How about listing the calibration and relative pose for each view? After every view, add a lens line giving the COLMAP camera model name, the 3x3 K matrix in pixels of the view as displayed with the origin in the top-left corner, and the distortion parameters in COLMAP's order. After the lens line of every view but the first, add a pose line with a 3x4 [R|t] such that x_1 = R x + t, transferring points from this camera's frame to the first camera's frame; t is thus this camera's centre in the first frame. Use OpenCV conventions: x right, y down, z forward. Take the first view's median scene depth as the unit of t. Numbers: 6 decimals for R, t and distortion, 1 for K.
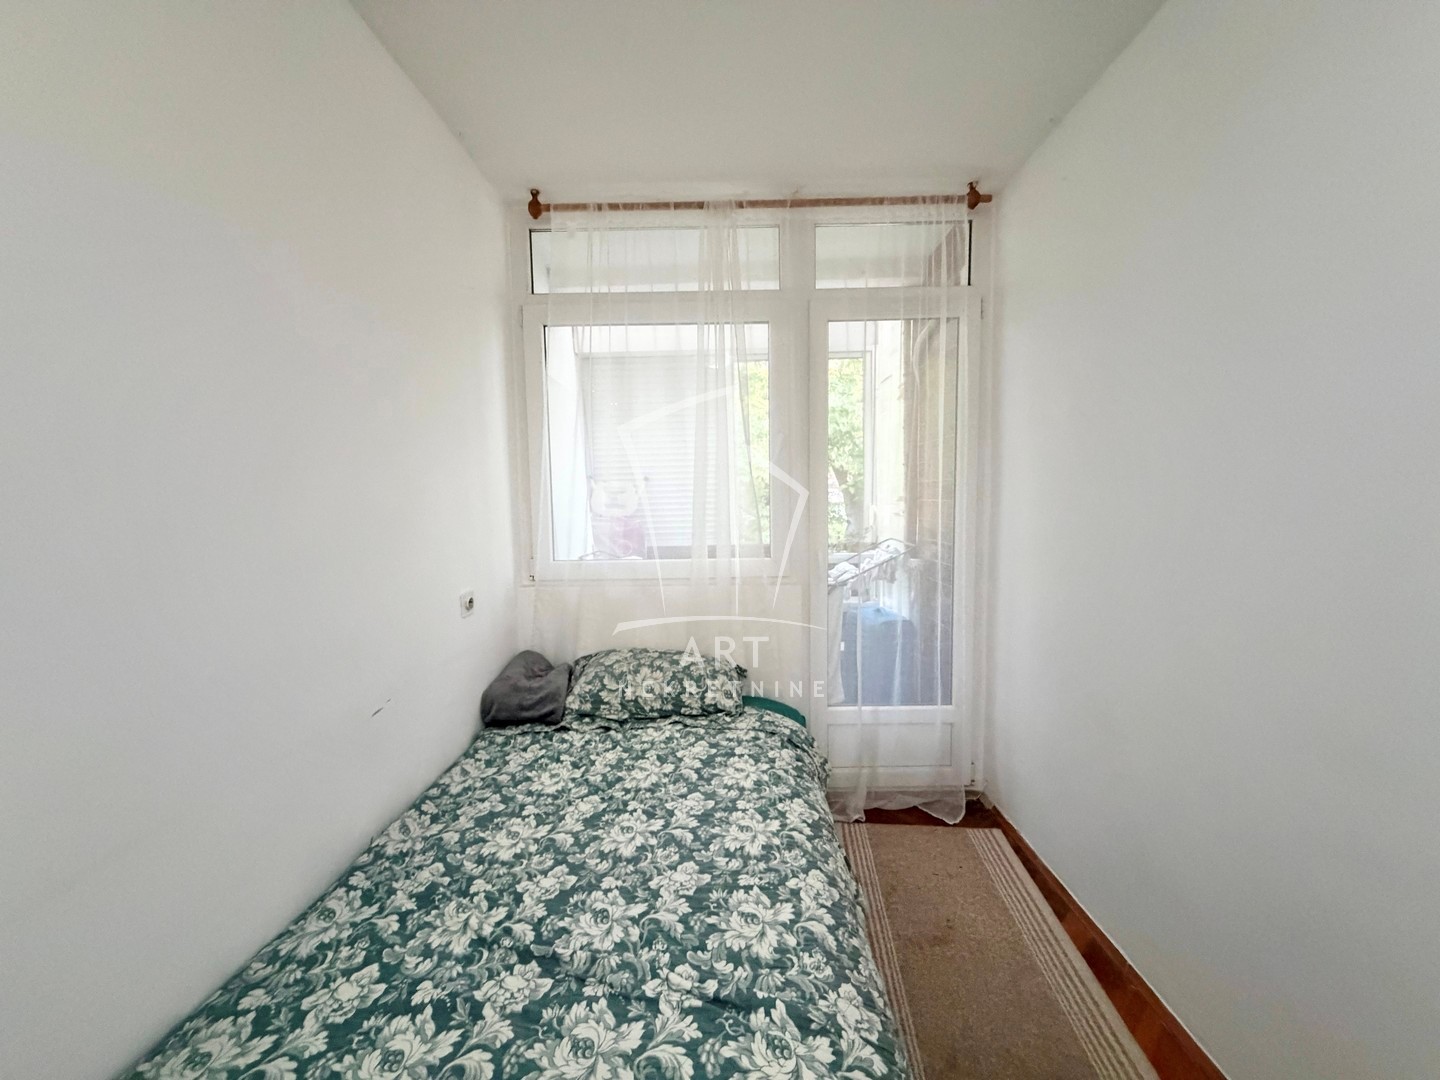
lens RADIAL K [[579.1, 0, 717.4], [0, 579.1, 540.2], [0, 0, 1]] dist [-0.000712, 0.000393]
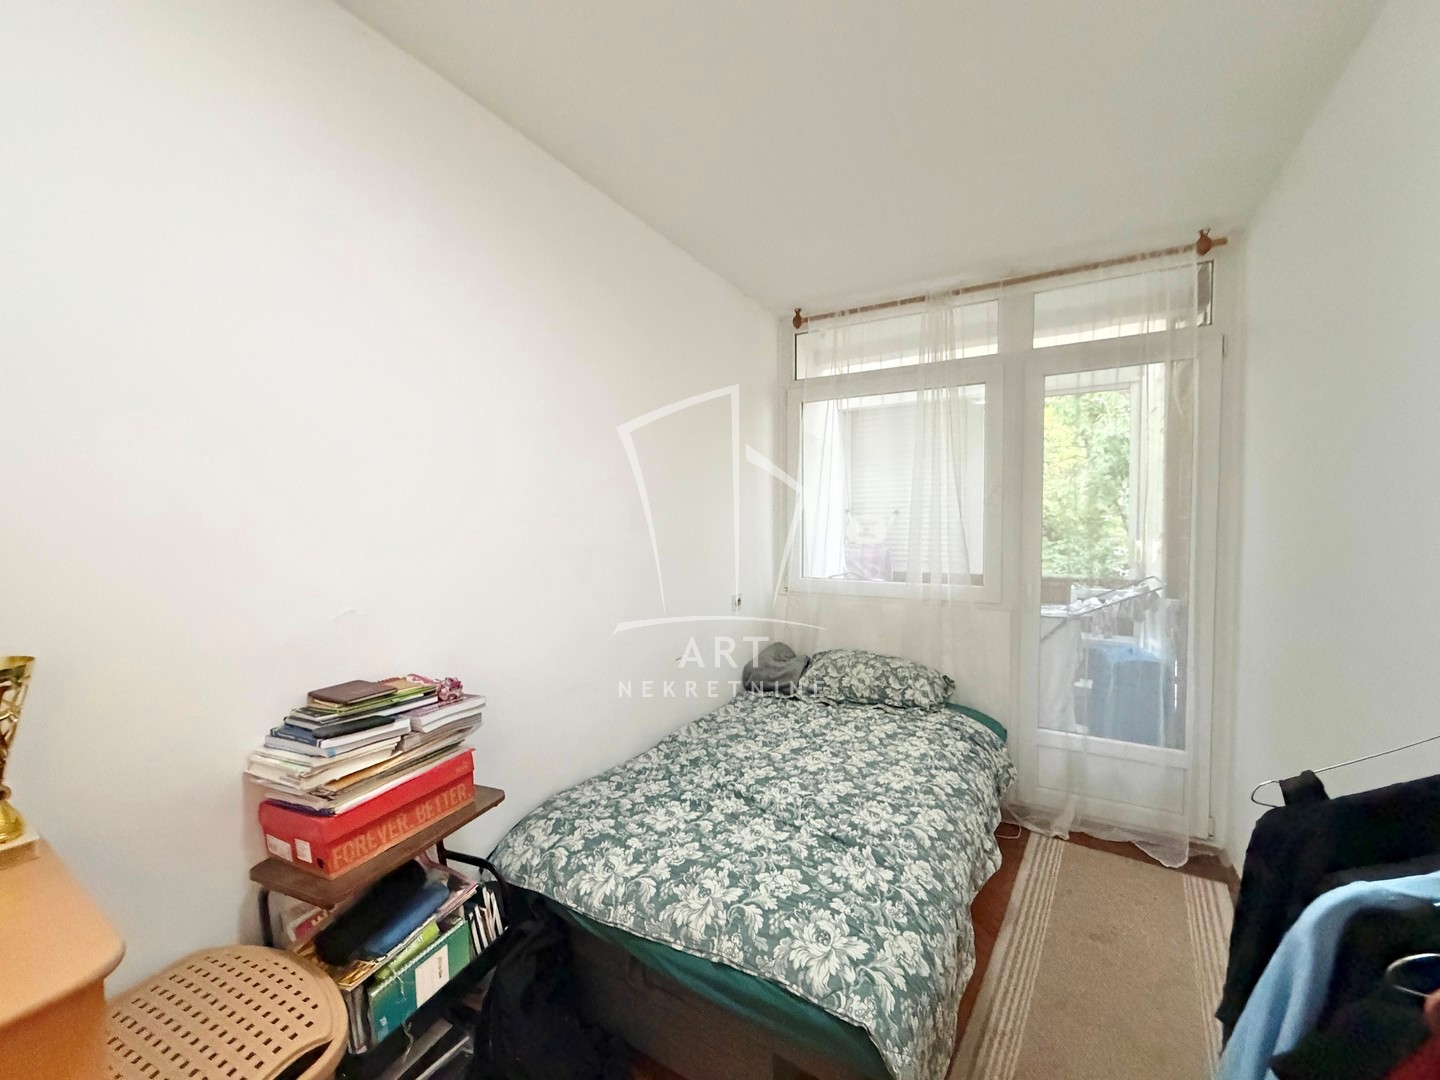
lens RADIAL K [[579.1, 0, 713.6], [0, 579.1, 535.8], [0, 0, 1]] dist [-0.000712, 0.000393]
pose [[0.872148, 0.024462, -0.488631, 0.224733], [-0.047728, 0.998239, -0.035214, -0.003322], [0.486909, 0.054034, 0.871780, -0.311653]]
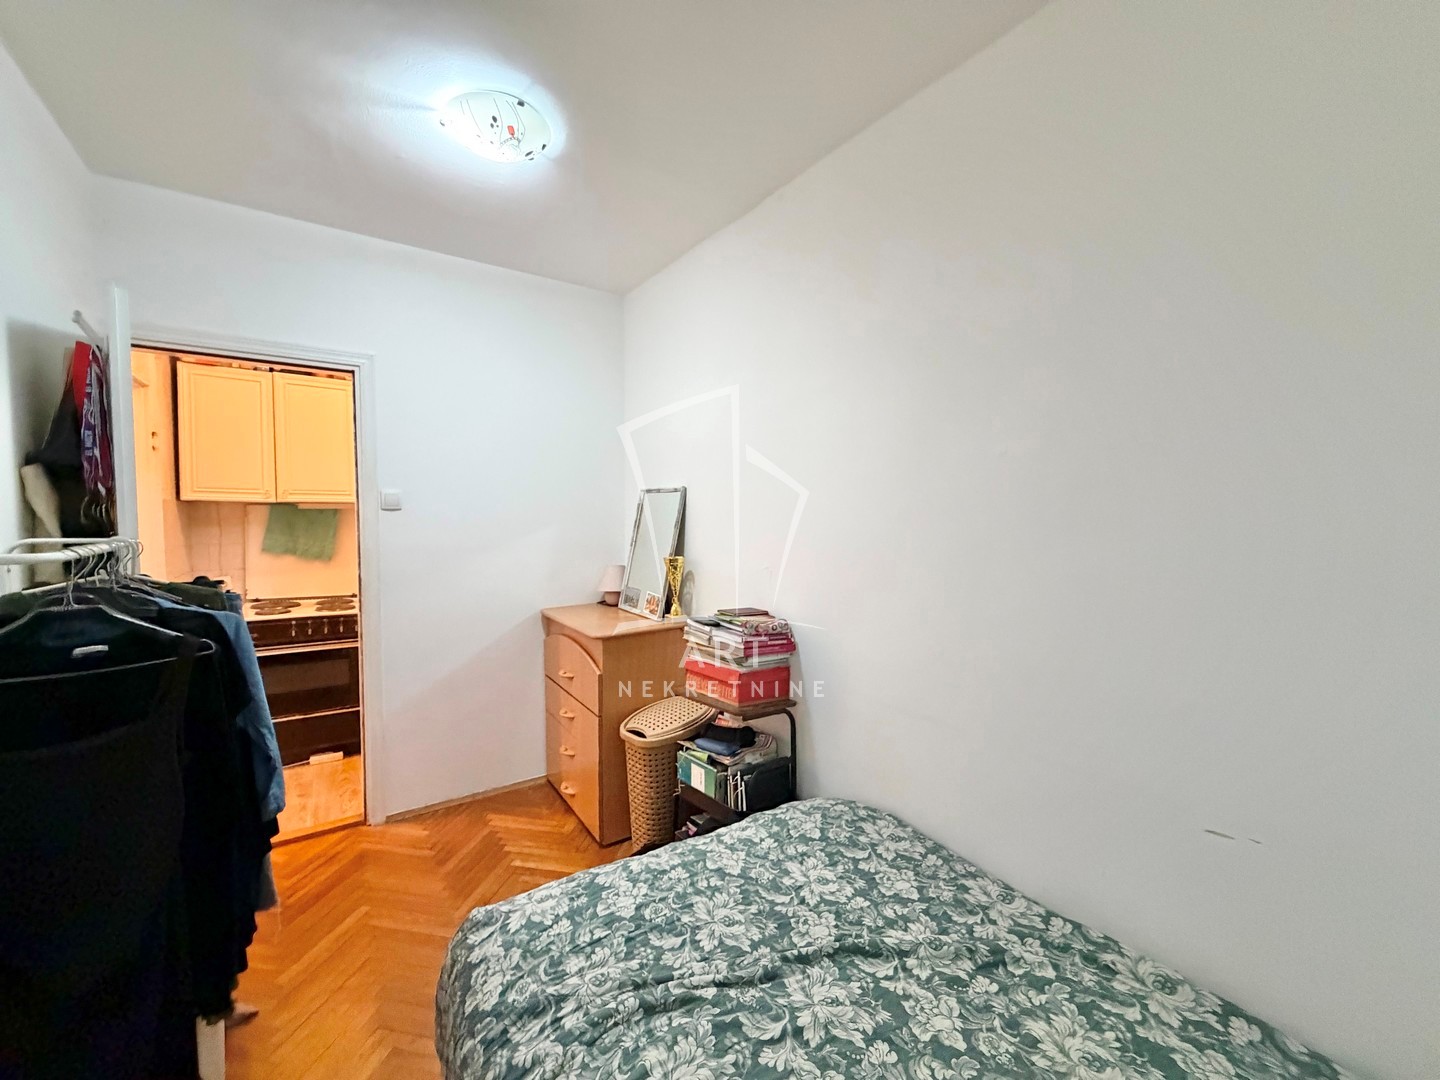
lens RADIAL K [[579.1, 0, 714.8], [0, 579.1, 545.7], [0, 0, 1]] dist [-0.000712, 0.000393]
pose [[-0.818151, 0.030364, -0.574201, 0.237340], [-0.045801, 0.991990, 0.117717, -0.066543], [0.573176, 0.122609, -0.810208, 0.612919]]
